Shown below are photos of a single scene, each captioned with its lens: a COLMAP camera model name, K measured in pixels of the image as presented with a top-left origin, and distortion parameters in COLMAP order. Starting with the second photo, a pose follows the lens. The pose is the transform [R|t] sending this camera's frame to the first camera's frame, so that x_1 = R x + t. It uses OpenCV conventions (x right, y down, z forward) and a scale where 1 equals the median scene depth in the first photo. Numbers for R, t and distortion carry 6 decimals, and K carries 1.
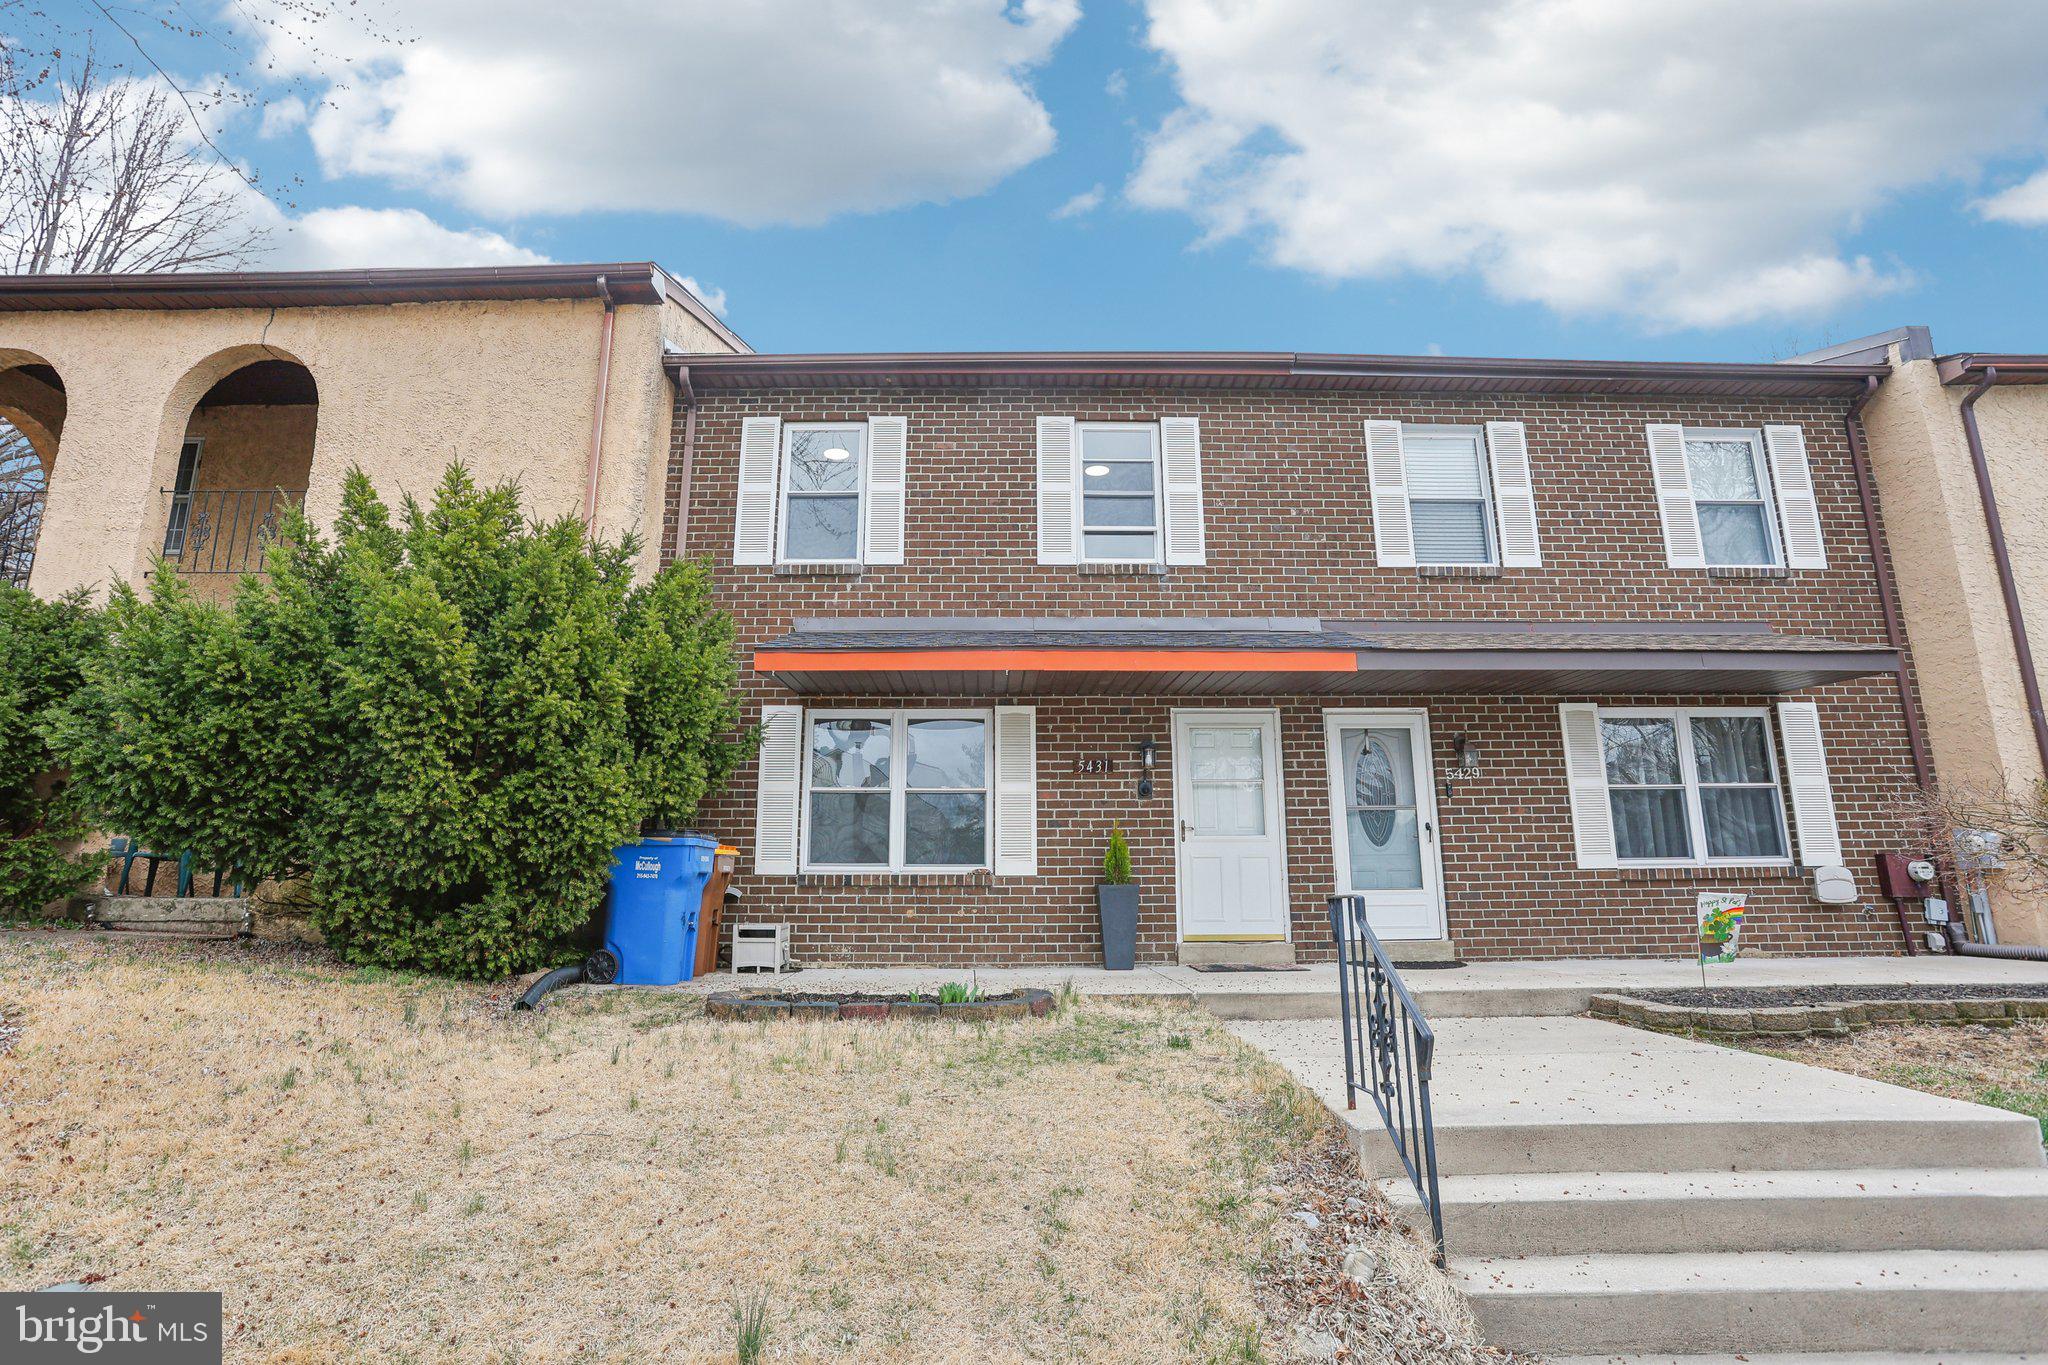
lens RADIAL K [[1045.6, 0, 1010.4], [0, 1045.6, 662.1], [0, 0, 1]] dist [-0.080528, 0.040297]
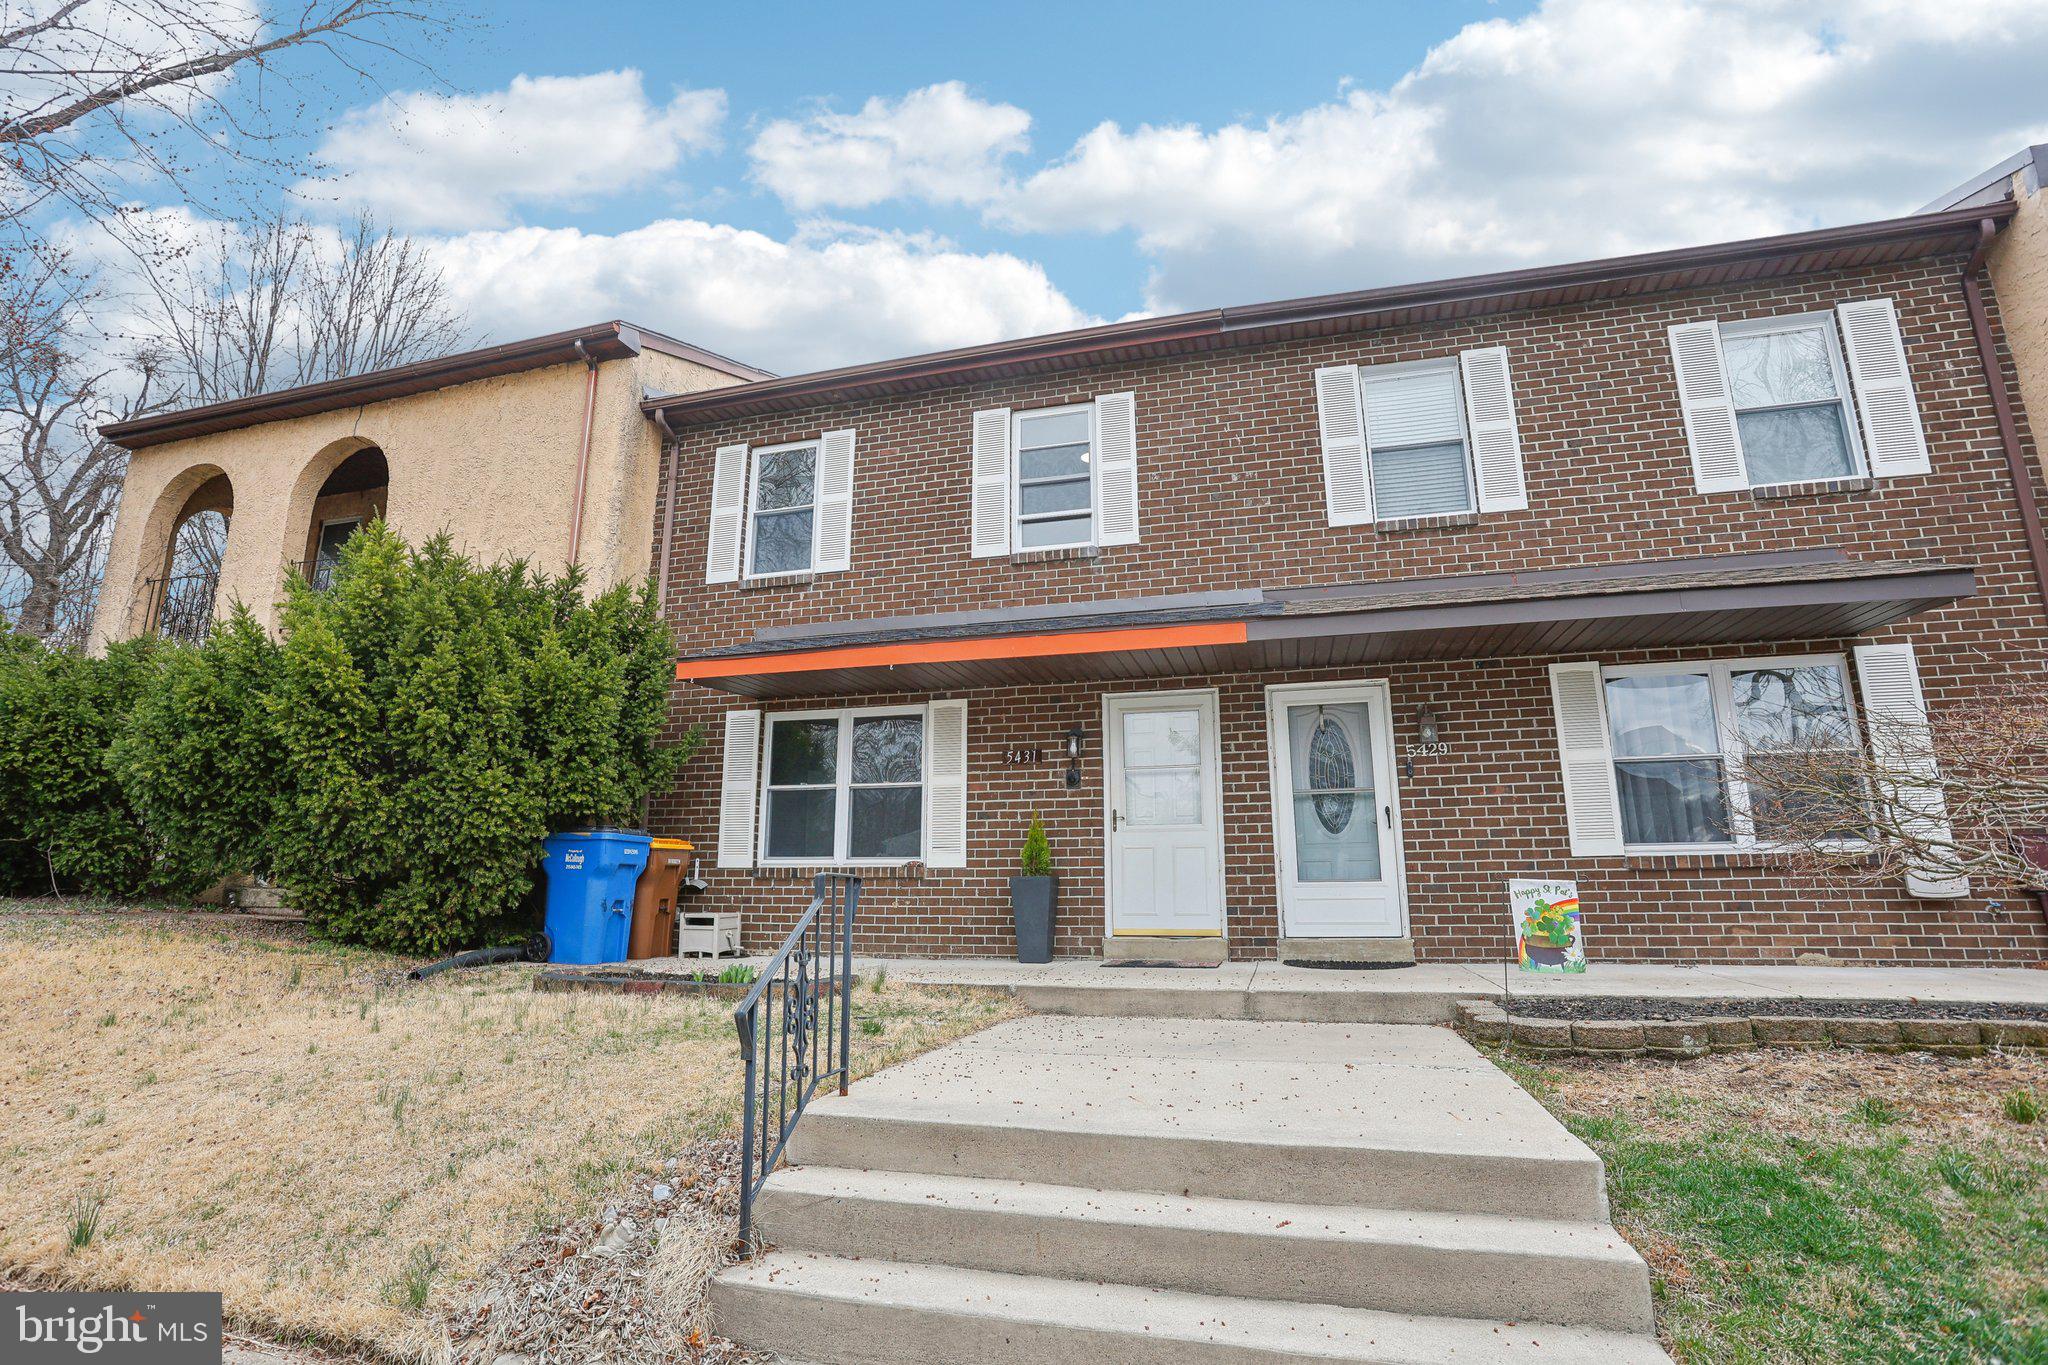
lens RADIAL K [[1042.4, 0, 1014.3], [0, 1042.4, 651.8], [0, 0, 1]] dist [-0.081290, 0.040285]
pose [[0.957410, -0.064863, -0.281353, 0.356859], [0.060832, 0.997882, -0.023047, 0.022935], [0.282252, 0.004950, 0.959327, 0.051766]]
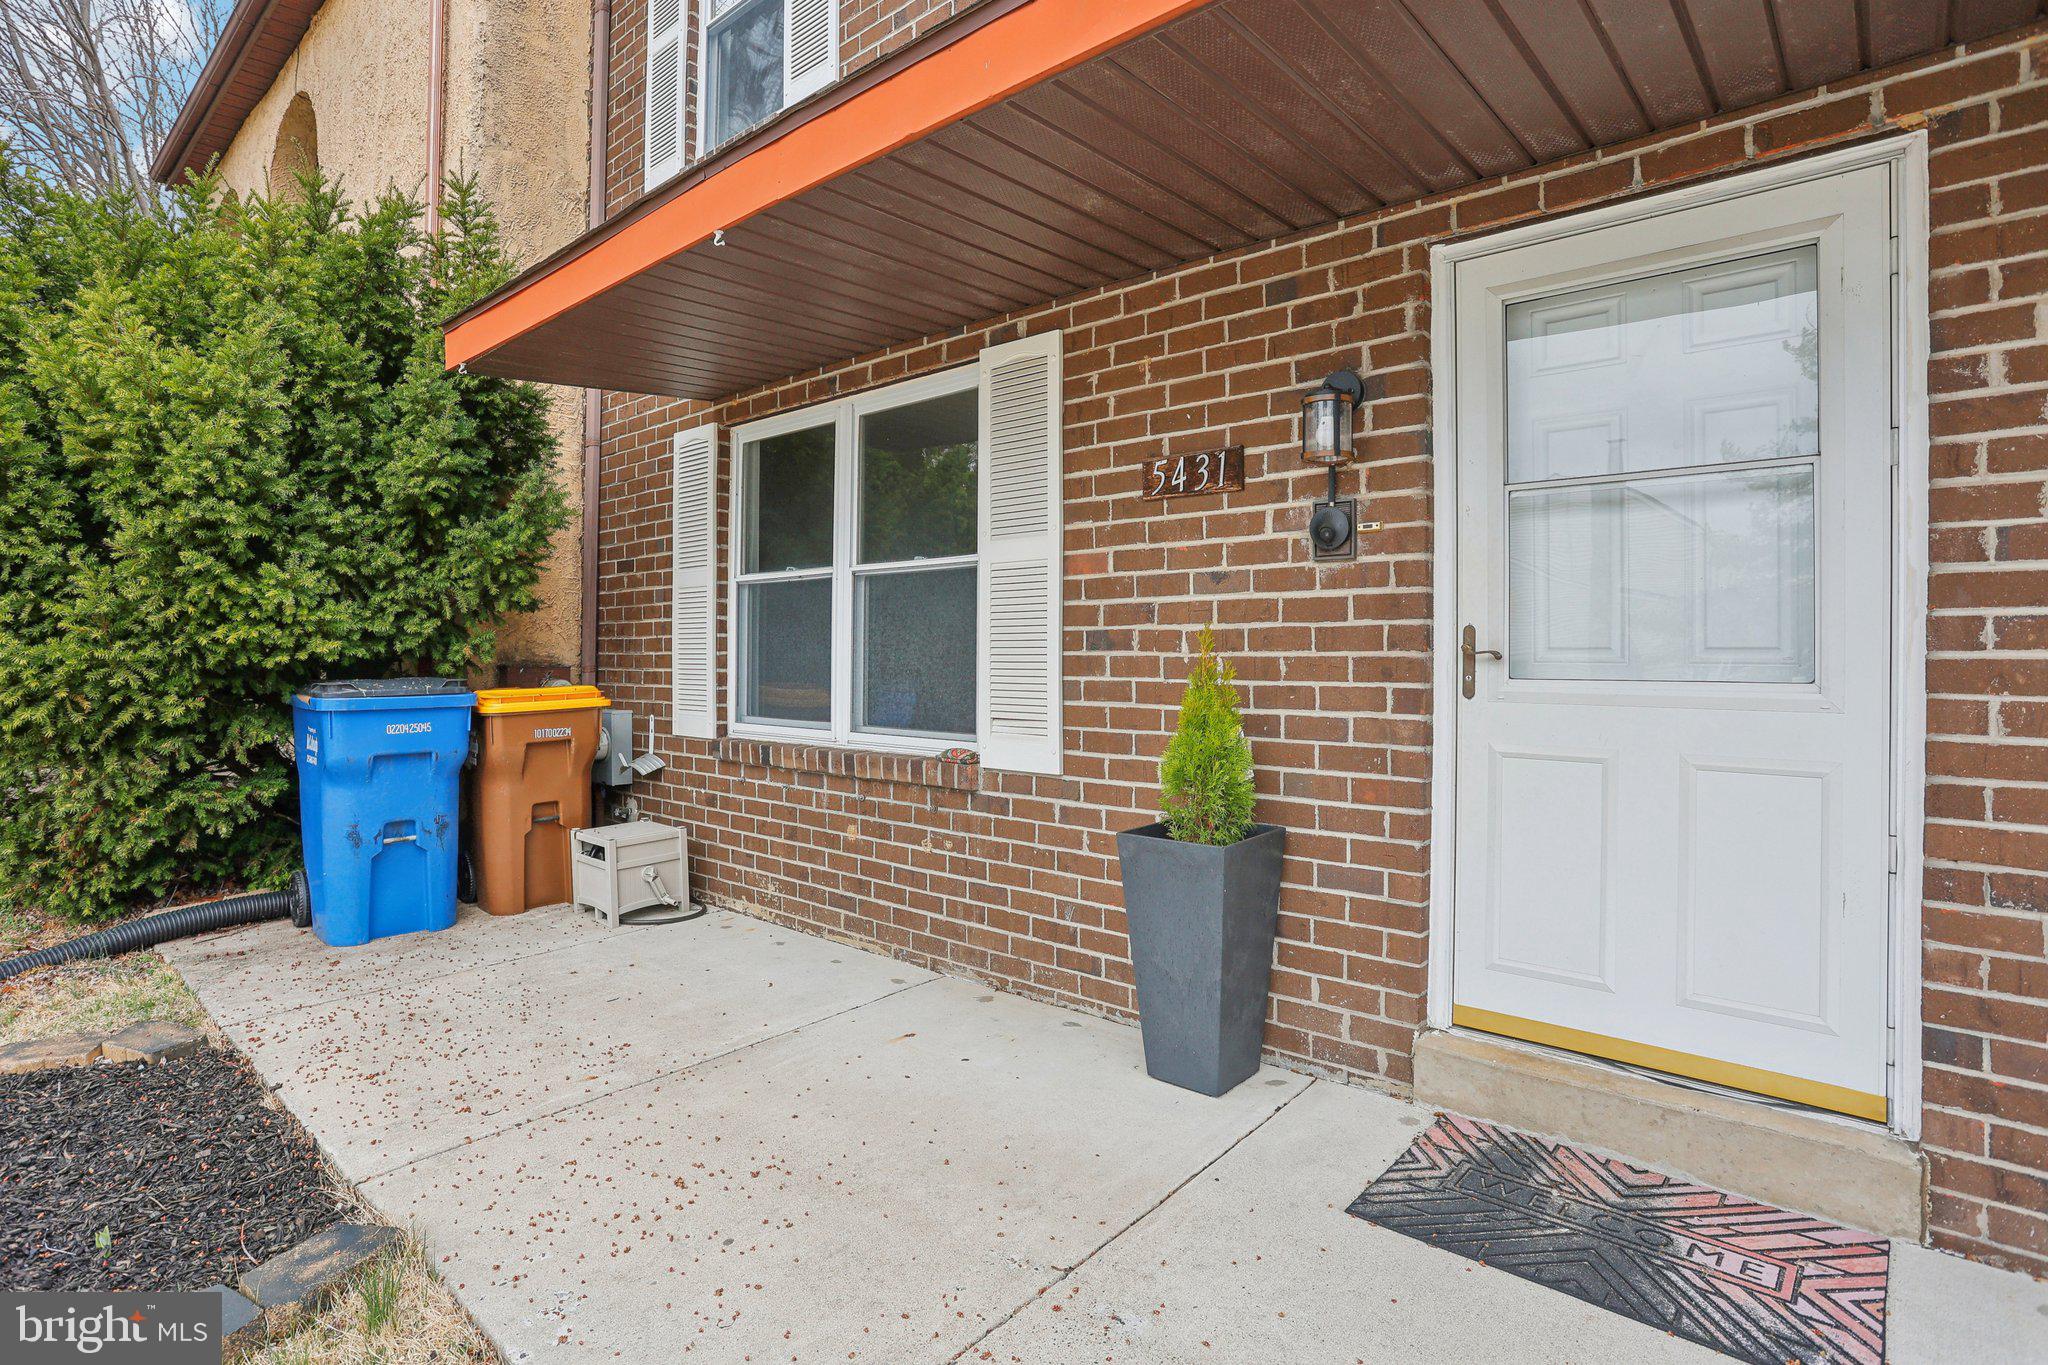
lens RADIAL K [[1042.4, 0, 1014.3], [0, 1042.4, 651.8], [0, 0, 1]] dist [-0.081290, 0.040285]
pose [[0.734352, 0.001902, -0.678766, 0.267757], [0.143681, 0.976900, 0.158184, 0.094965], [0.663388, -0.213688, 0.717115, 0.706830]]
